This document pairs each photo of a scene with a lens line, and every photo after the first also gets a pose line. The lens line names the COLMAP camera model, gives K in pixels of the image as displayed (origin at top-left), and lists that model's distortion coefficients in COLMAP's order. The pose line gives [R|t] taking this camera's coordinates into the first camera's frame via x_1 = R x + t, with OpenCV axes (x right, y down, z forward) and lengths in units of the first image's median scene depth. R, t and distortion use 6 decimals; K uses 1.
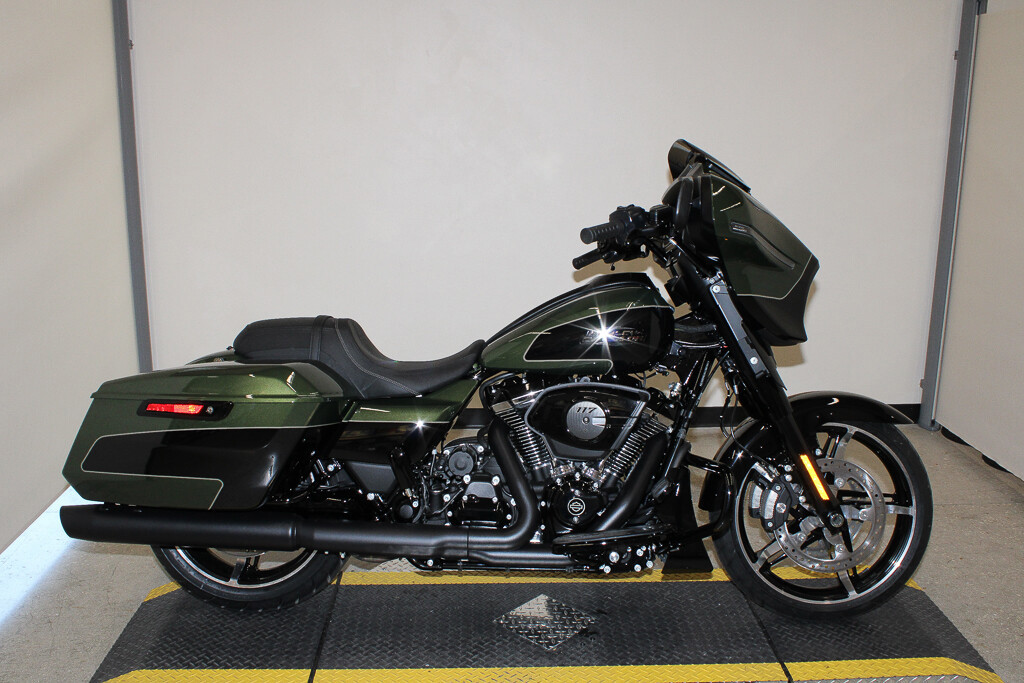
lens RADIAL K [[1249.2, 0, 513.0], [0, 1249.2, 343.4], [0, 0, 1]] dist [-0.024664, 0.000000]
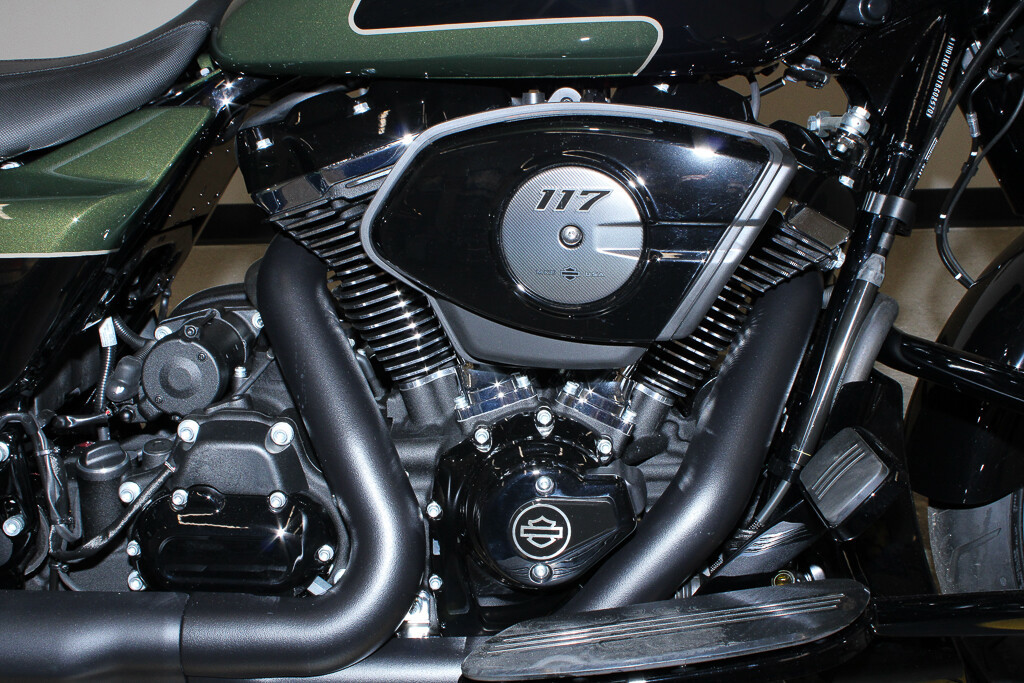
lens RADIAL K [[1278.5, 0, 515.0], [0, 1278.5, 341.6], [0, 0, 1]] dist [0.003581, 0.000000]
pose [[0.999248, -0.025002, 0.029634, 0.035622], [0.020024, 0.987279, 0.157733, 0.038175], [-0.033201, -0.157021, 0.987037, 0.693095]]
